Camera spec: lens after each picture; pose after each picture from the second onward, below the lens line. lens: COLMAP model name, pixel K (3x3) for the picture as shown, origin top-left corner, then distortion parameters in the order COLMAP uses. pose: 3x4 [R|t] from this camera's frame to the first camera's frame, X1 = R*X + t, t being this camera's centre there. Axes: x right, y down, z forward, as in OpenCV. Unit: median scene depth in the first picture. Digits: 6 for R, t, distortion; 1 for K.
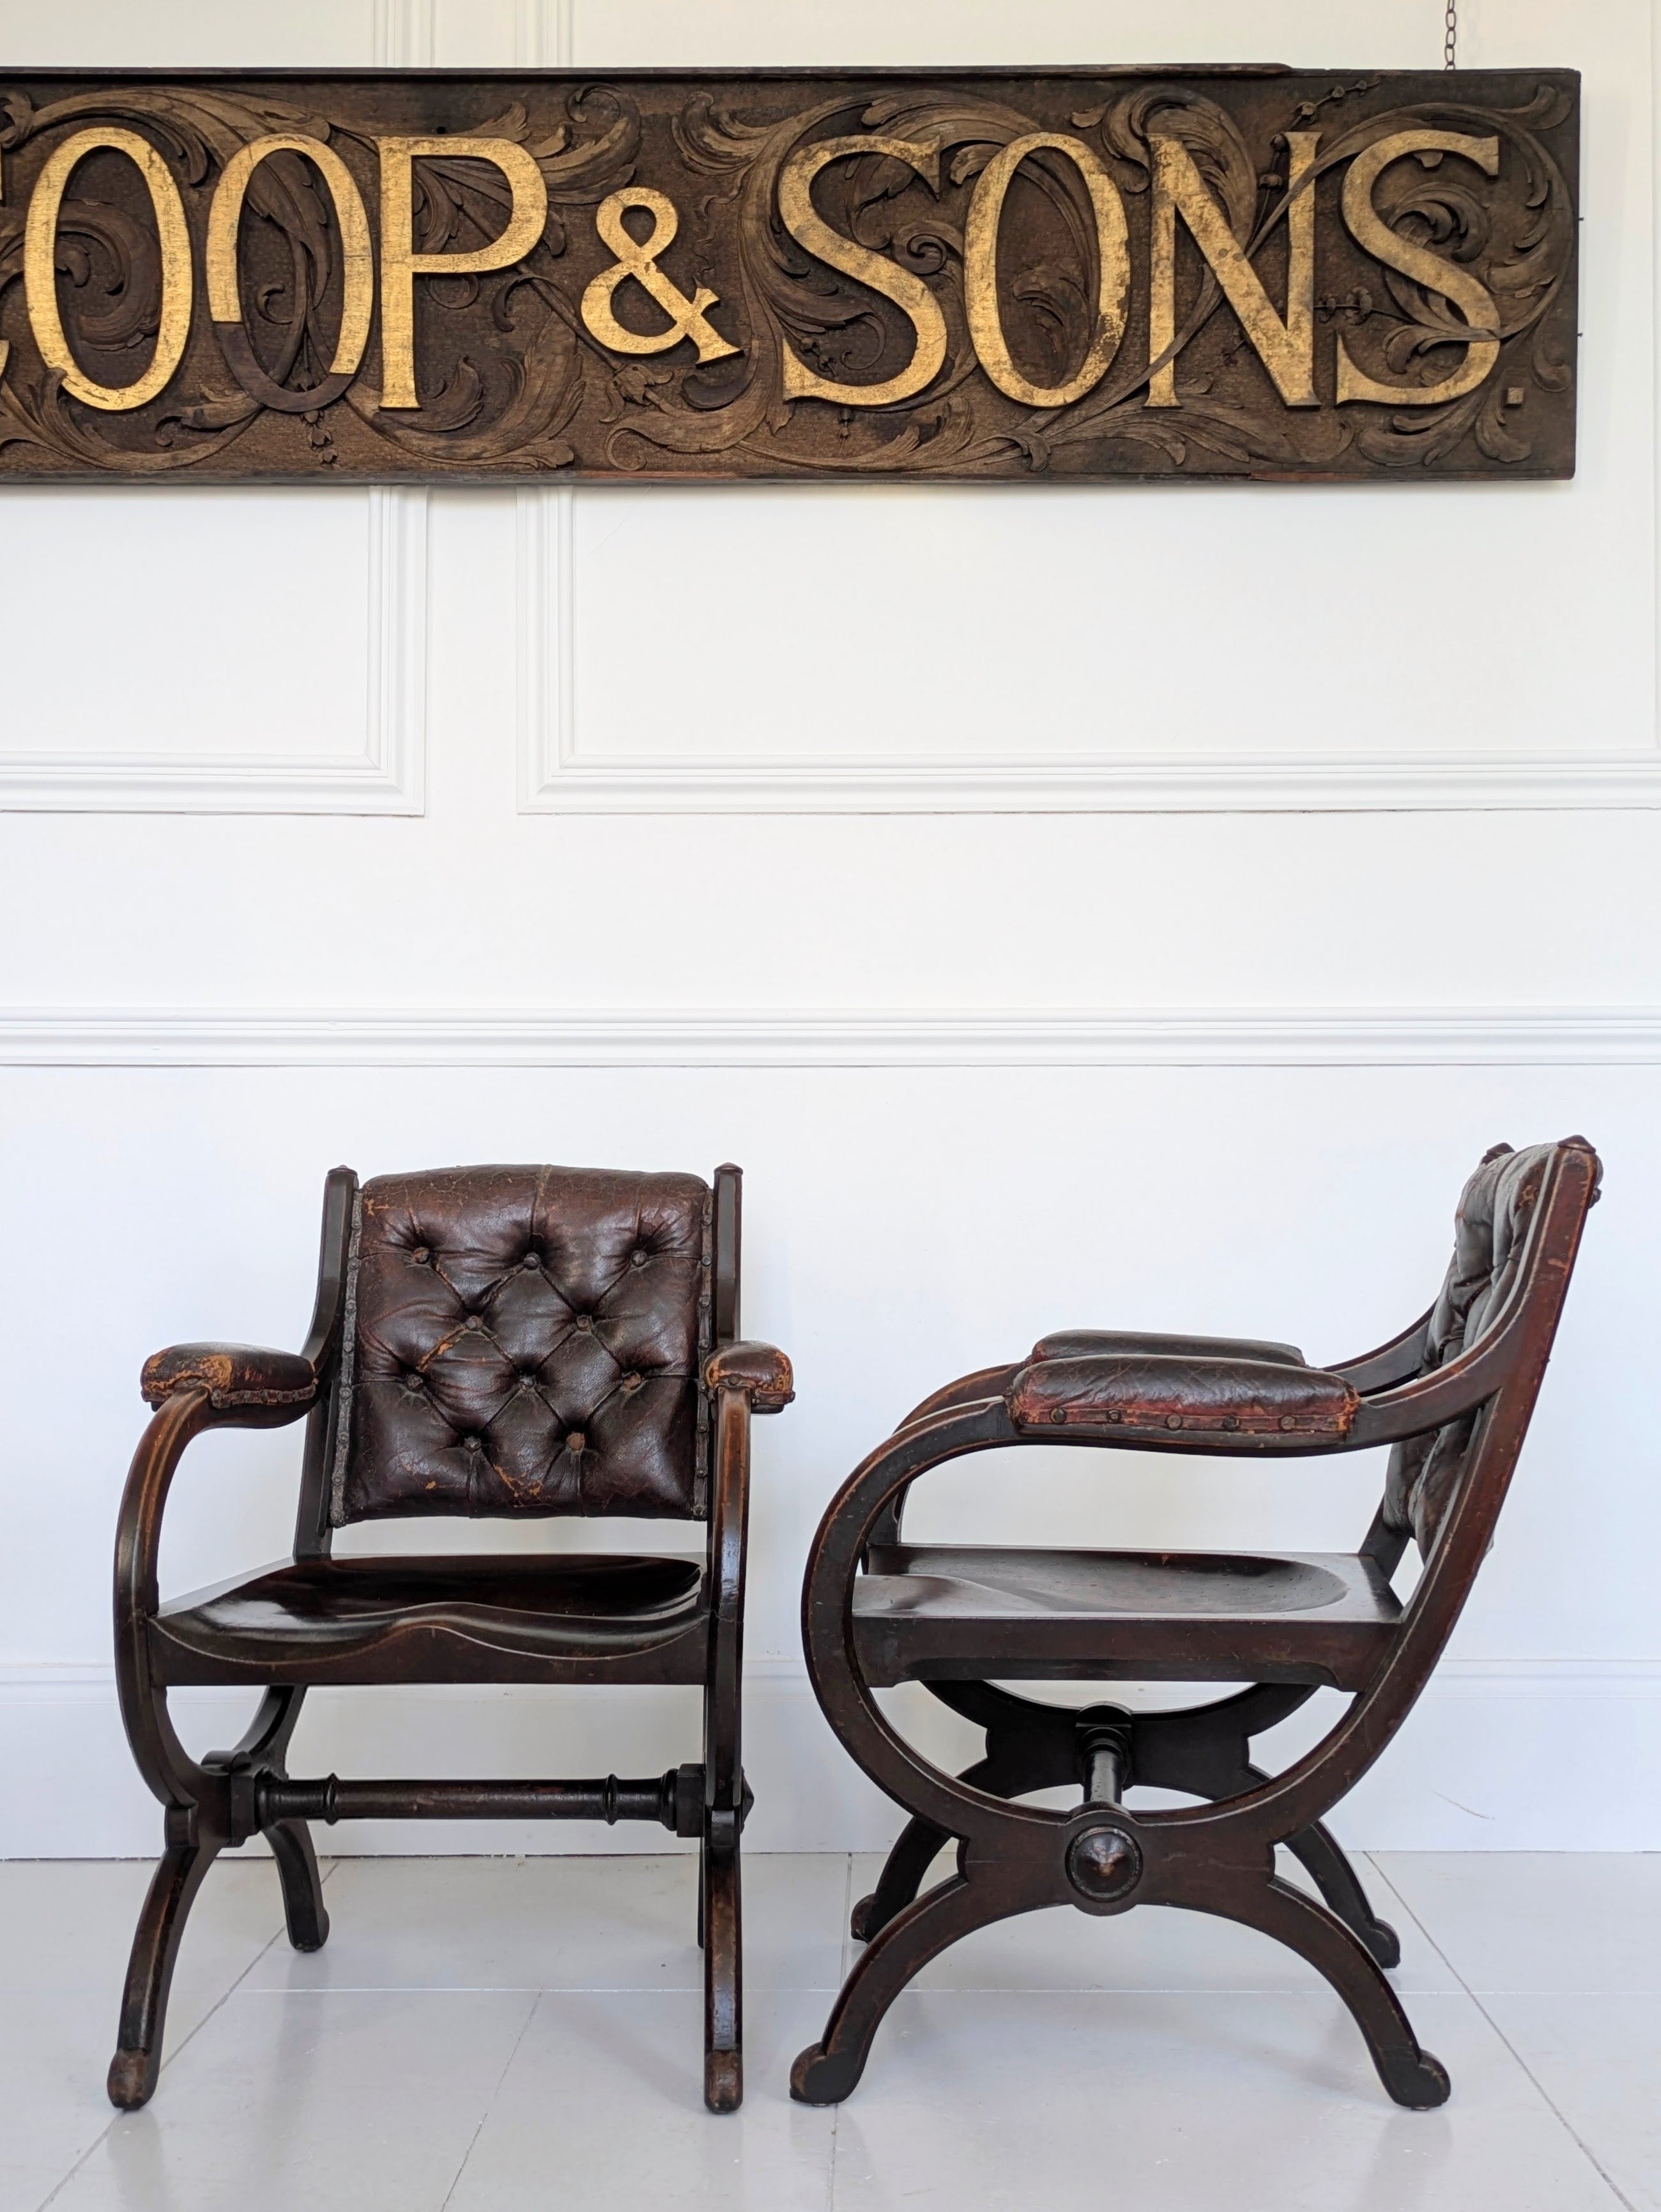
lens RADIAL K [[2744.6, 0, 830.5], [0, 2744.6, 1106.0], [0, 0, 1]] dist [0.068375, 0.030069]
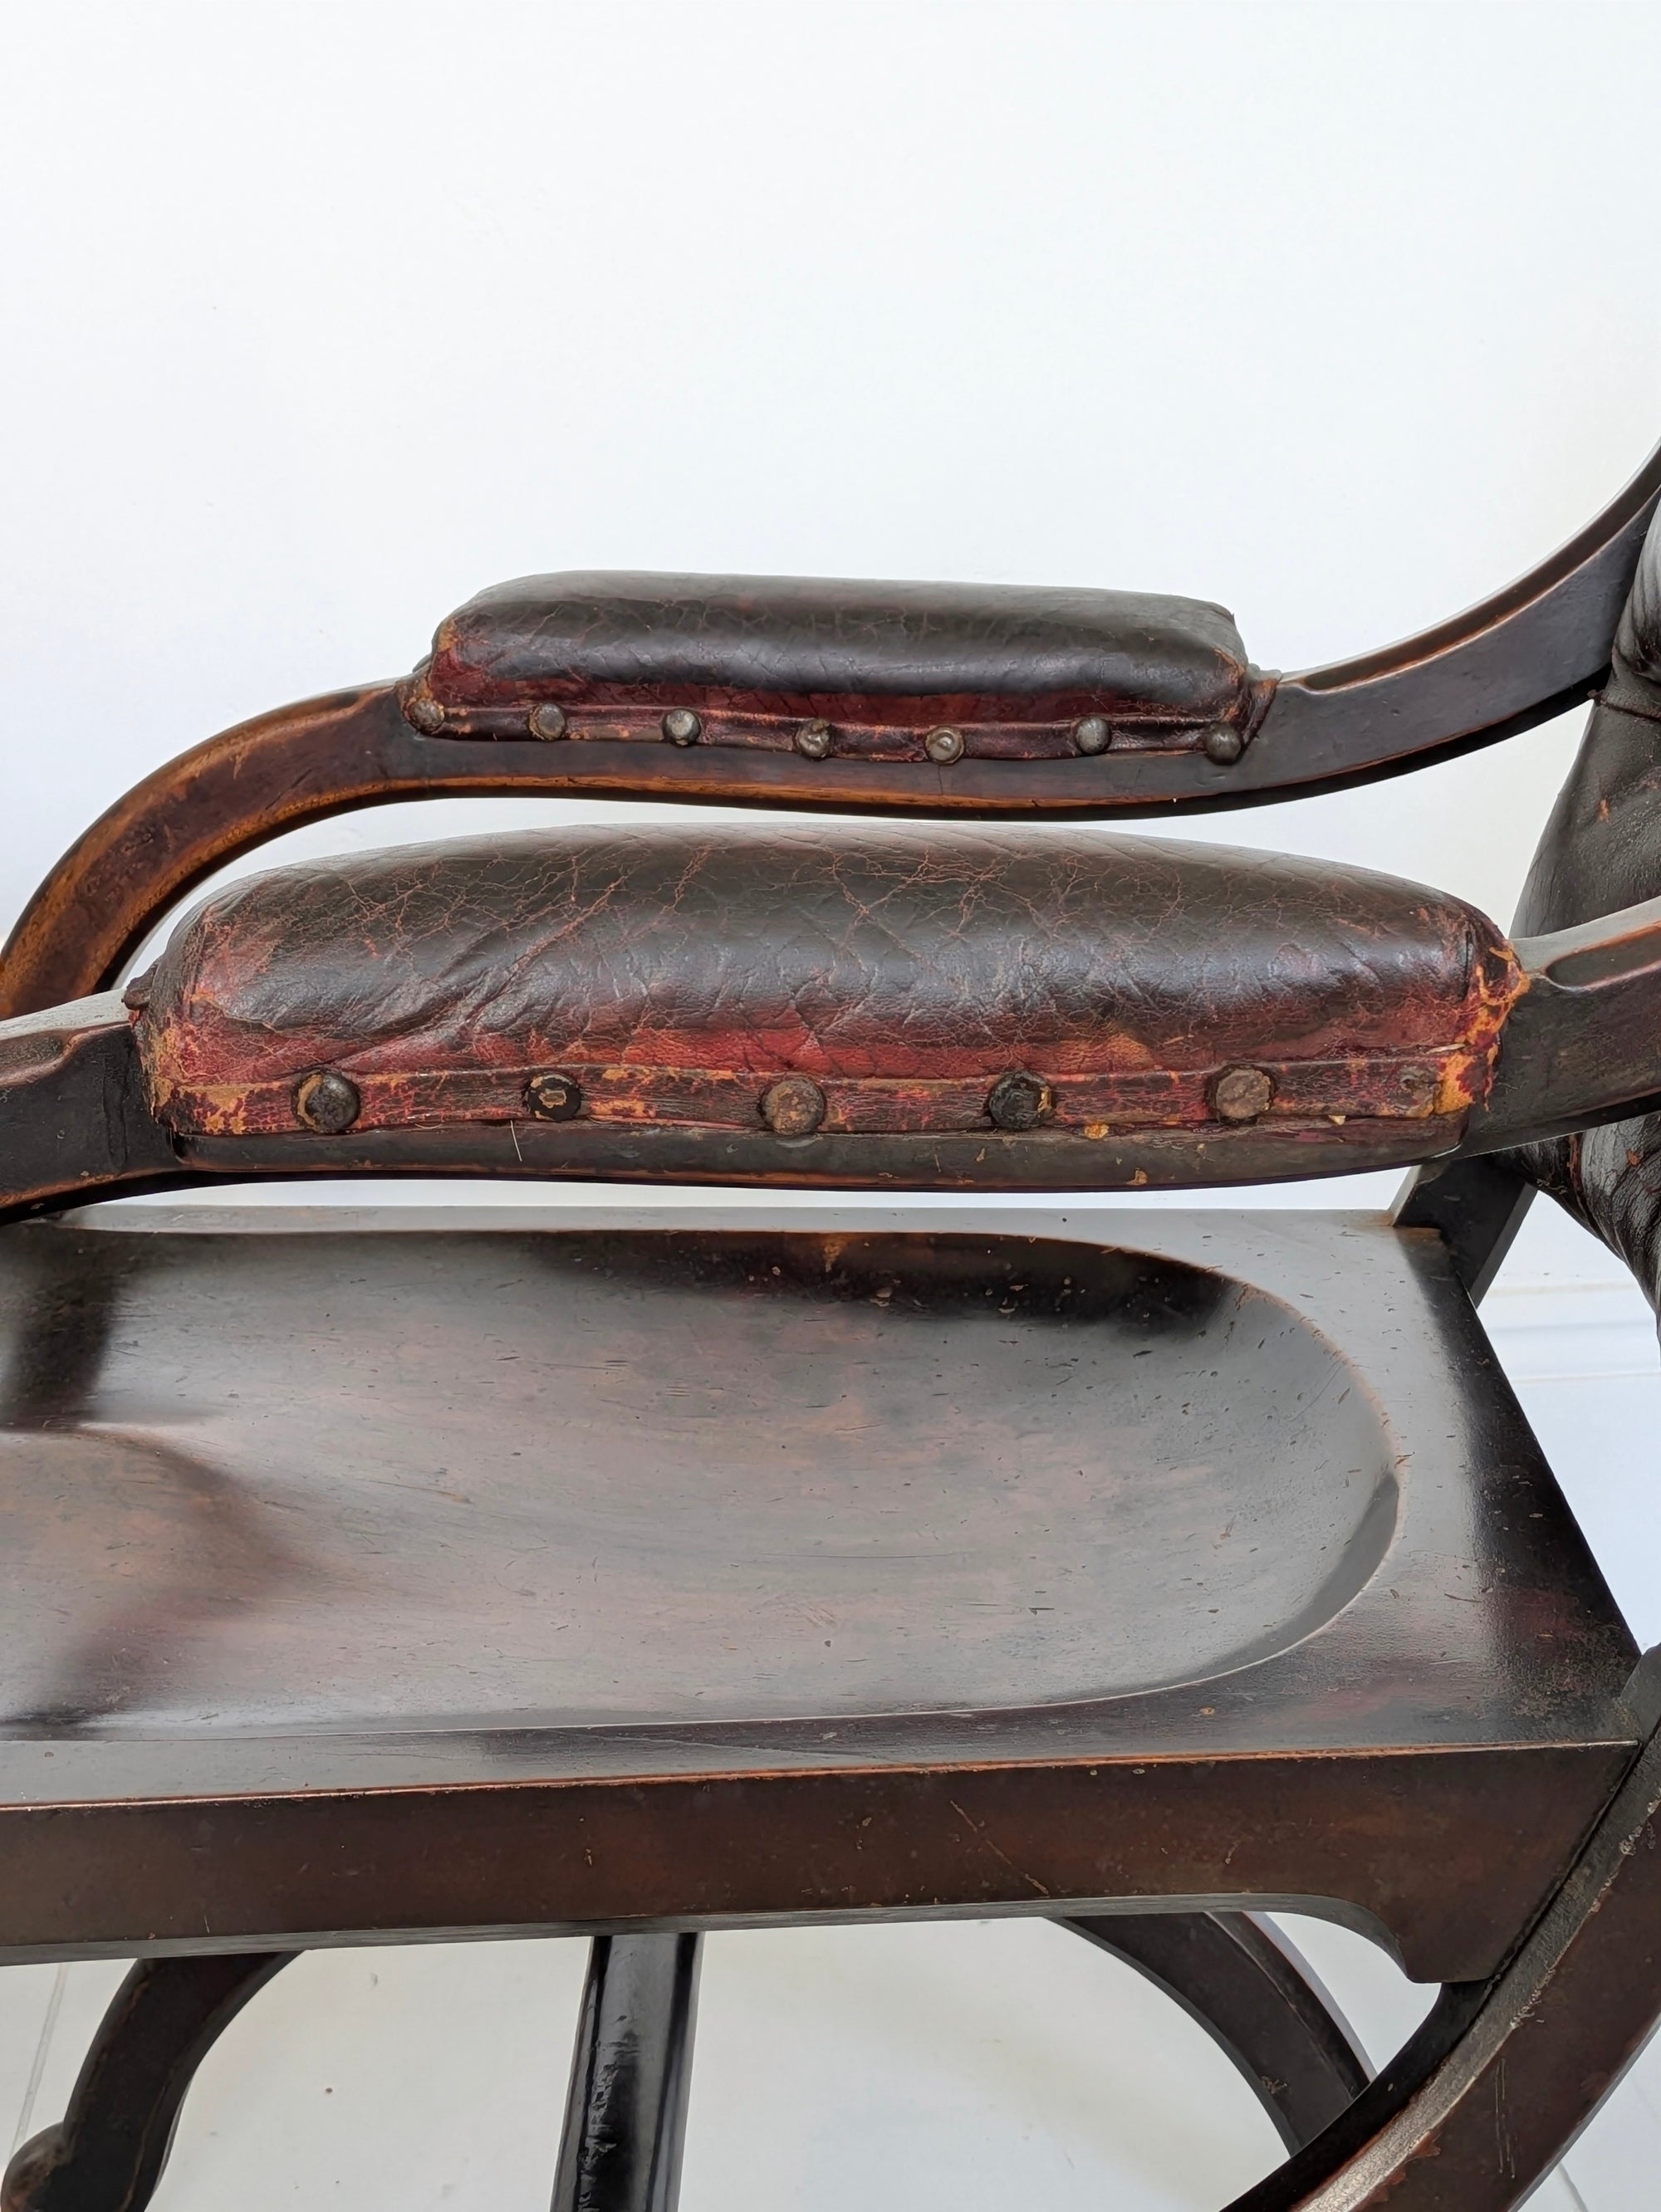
lens RADIAL K [[3032.0, 0, 830.5], [0, 3032.0, 1106.0], [0, 0, 1]] dist [0.033444, 0.268790]
pose [[0.997803, -0.040753, 0.052229, 0.086863], [0.024459, 0.959318, 0.281265, 0.028617], [-0.061567, -0.279370, 0.958208, 0.560694]]
